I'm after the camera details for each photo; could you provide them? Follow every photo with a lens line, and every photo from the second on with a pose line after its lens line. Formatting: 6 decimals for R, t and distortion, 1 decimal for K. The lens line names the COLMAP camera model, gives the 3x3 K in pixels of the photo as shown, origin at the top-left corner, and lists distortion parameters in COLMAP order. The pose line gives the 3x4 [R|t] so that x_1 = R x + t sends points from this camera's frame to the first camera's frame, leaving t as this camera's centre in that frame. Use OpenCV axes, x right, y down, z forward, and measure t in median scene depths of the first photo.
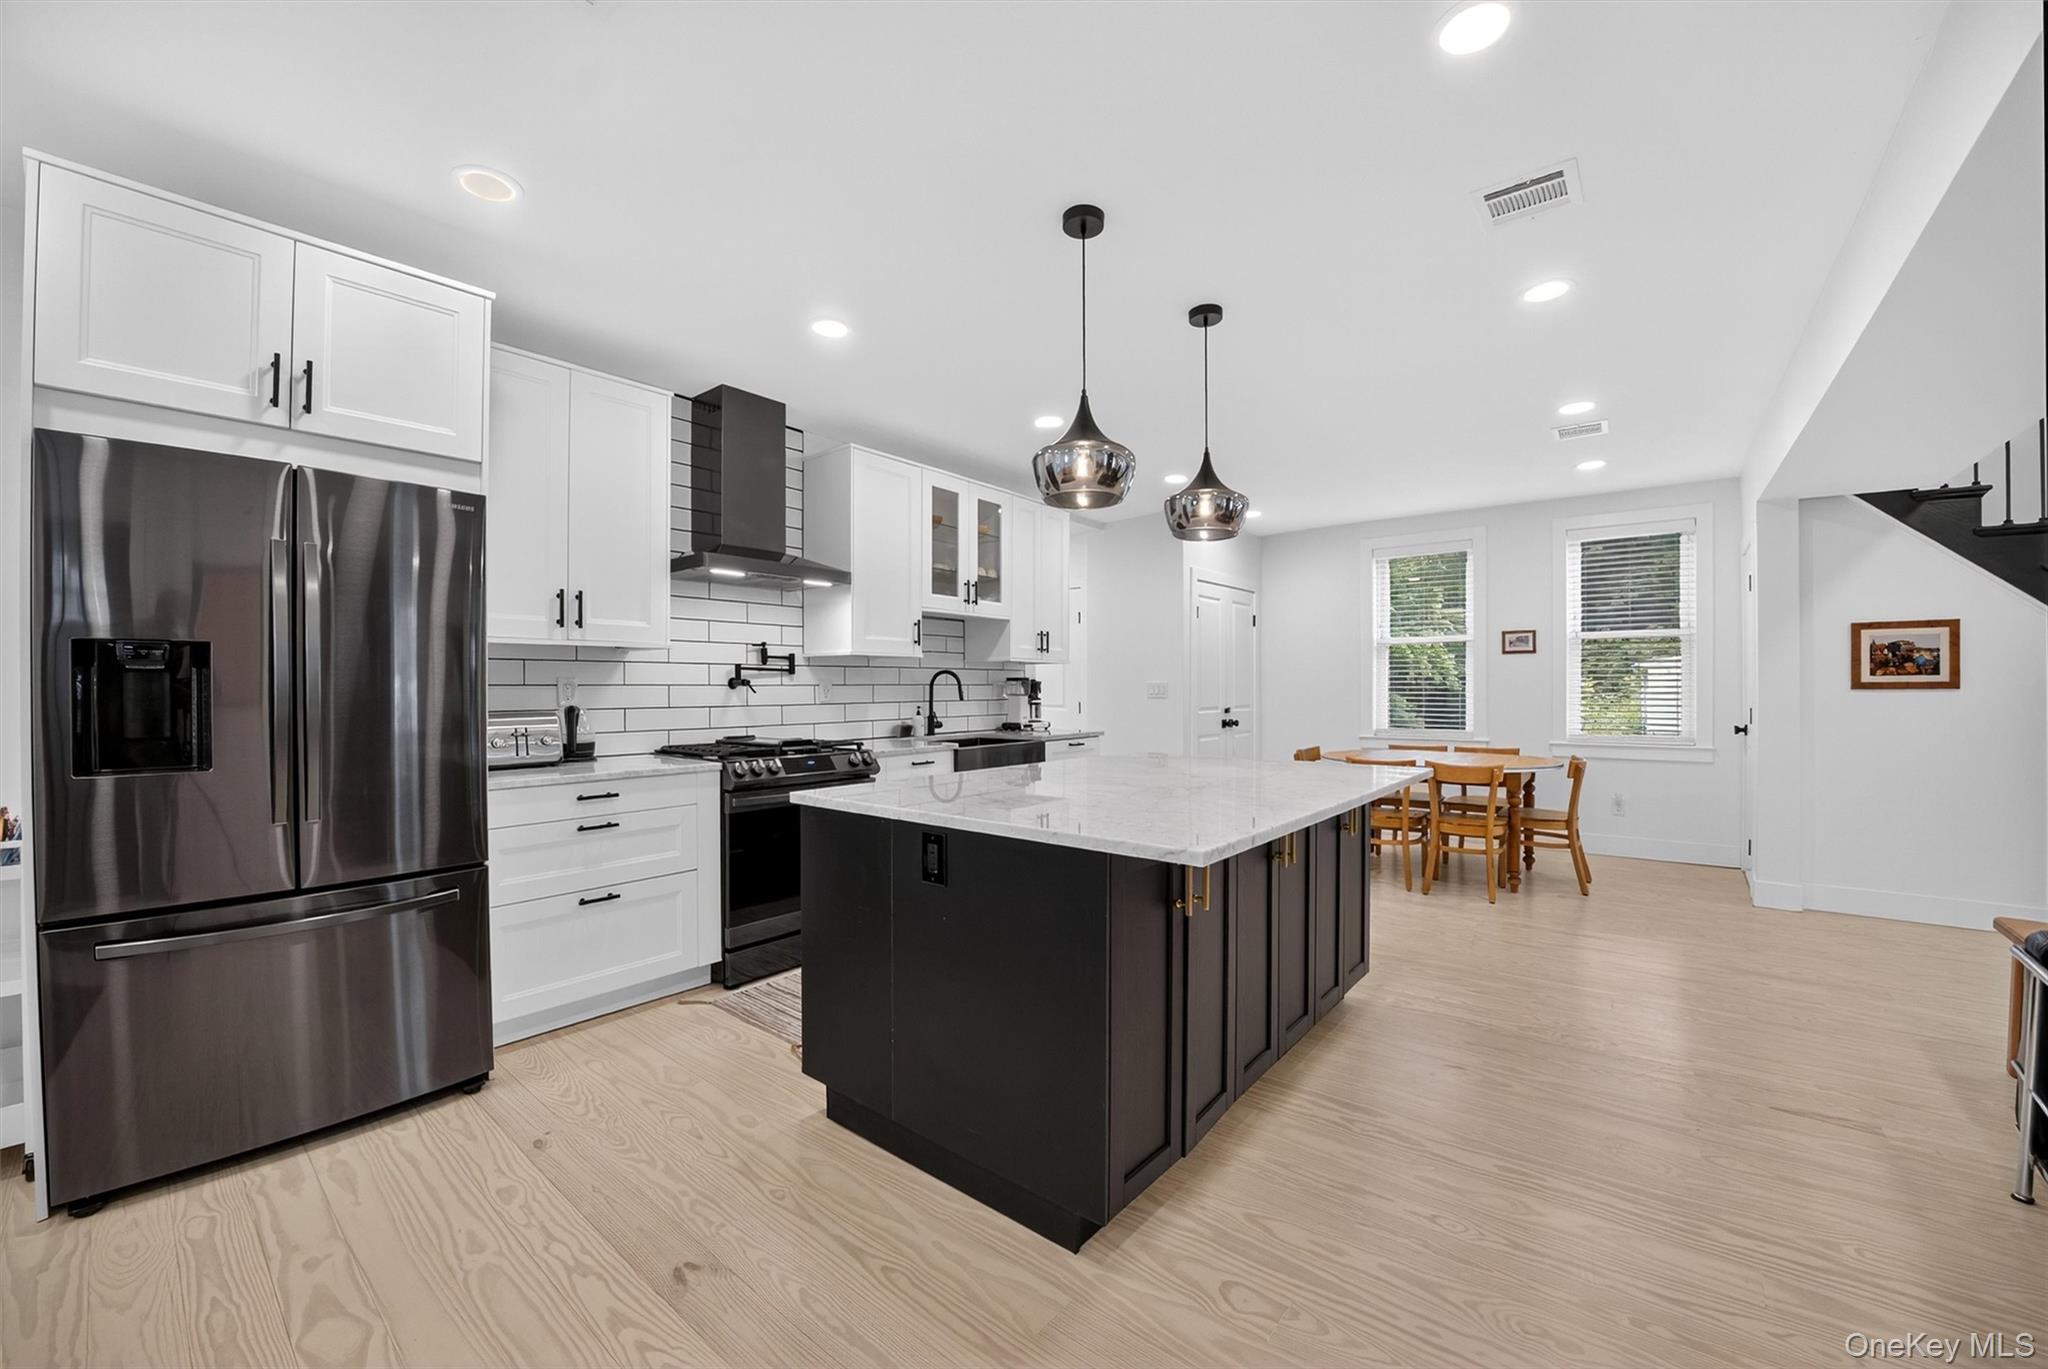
lens RADIAL K [[803.5, 0, 997.1], [0, 803.5, 692.3], [0, 0, 1]] dist [-0.036996, 0.000018]
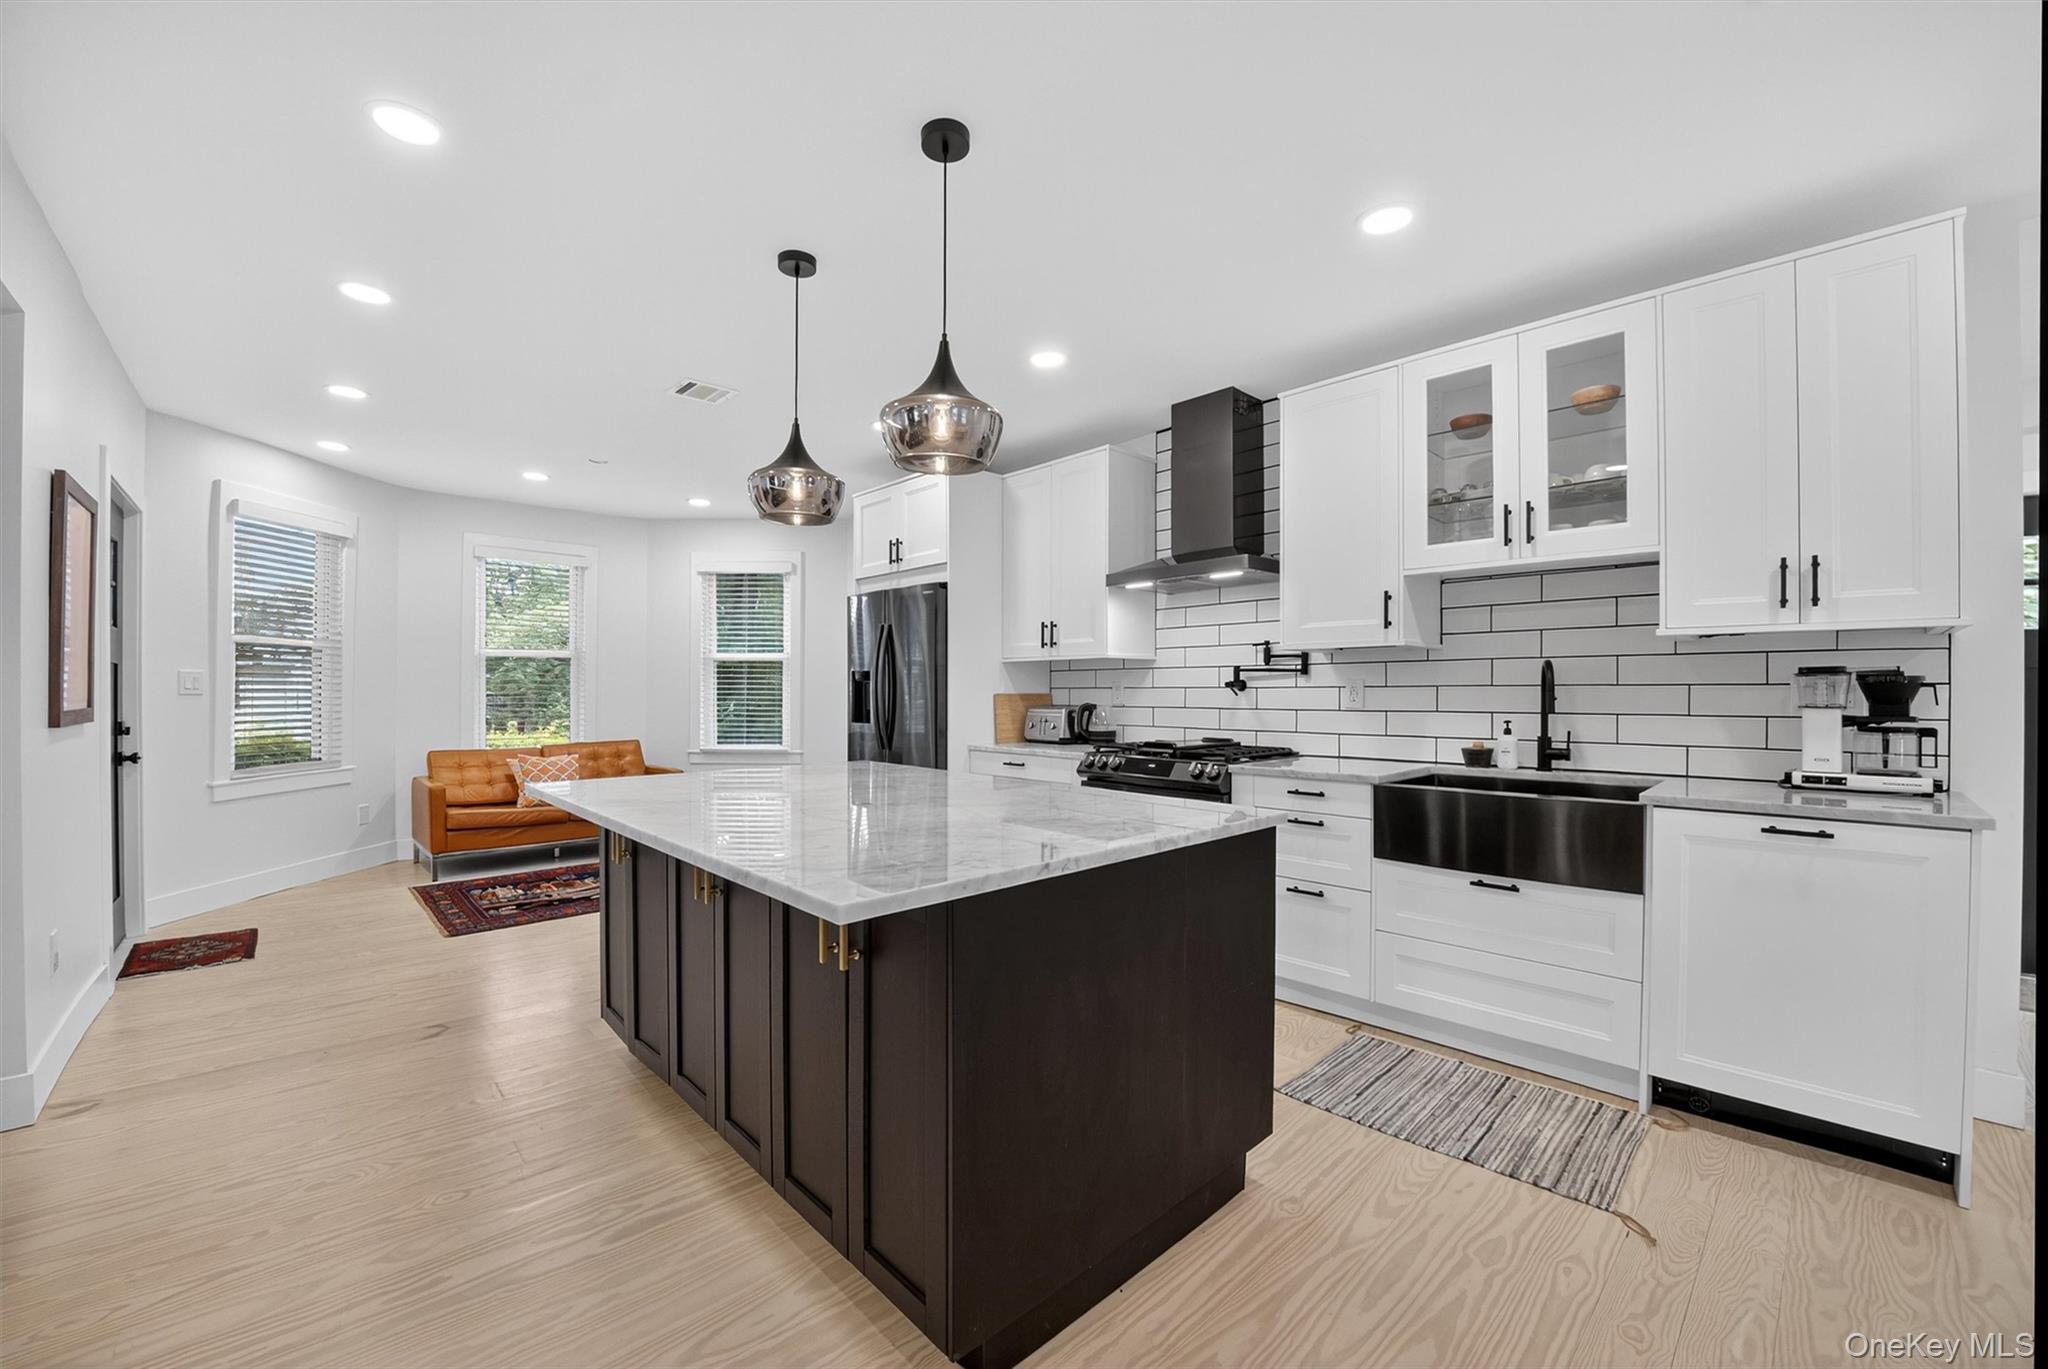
lens RADIAL K [[803.5, 0, 997.1], [0, 803.5, 692.3], [0, 0, 1]] dist [-0.036996, 0.000018]
pose [[-0.136201, 0.005534, -0.990666, 0.673984], [-0.003792, 0.999974, 0.006108, -0.007720], [0.990674, 0.004588, -0.136177, 0.827981]]
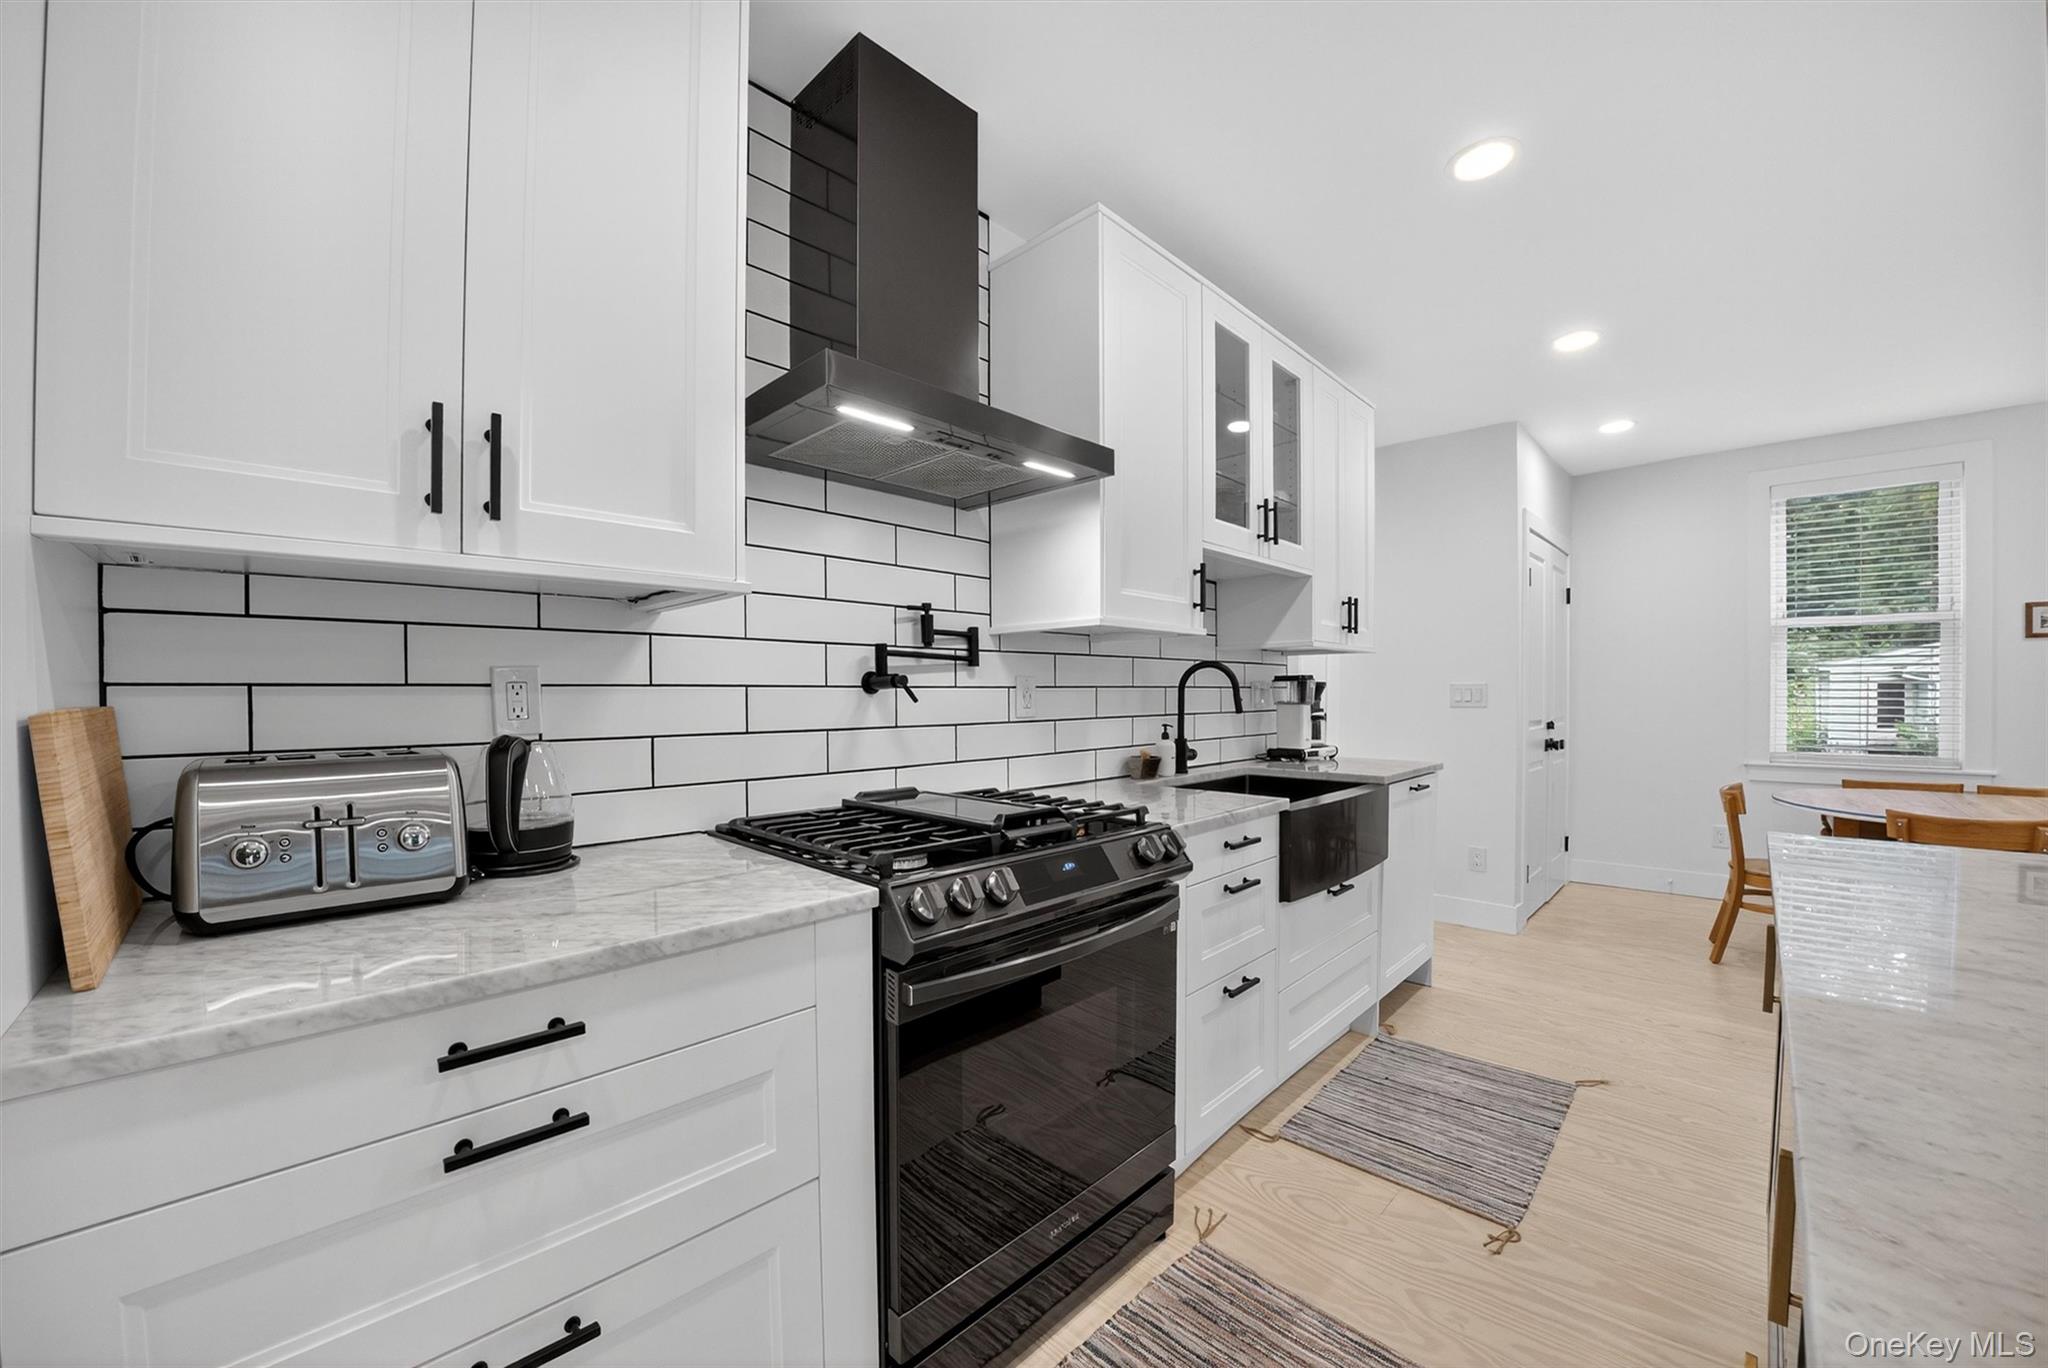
lens RADIAL K [[765.0, 0, 980.2], [0, 765.0, 709.2], [0, 0, 1]] dist [-0.039392, -0.000013]
pose [[0.994318, 0.000024, -0.106450, -0.207228], [0.001439, 0.999905, 0.013675, -0.001132], [0.106441, -0.013750, 0.994224, 0.521352]]
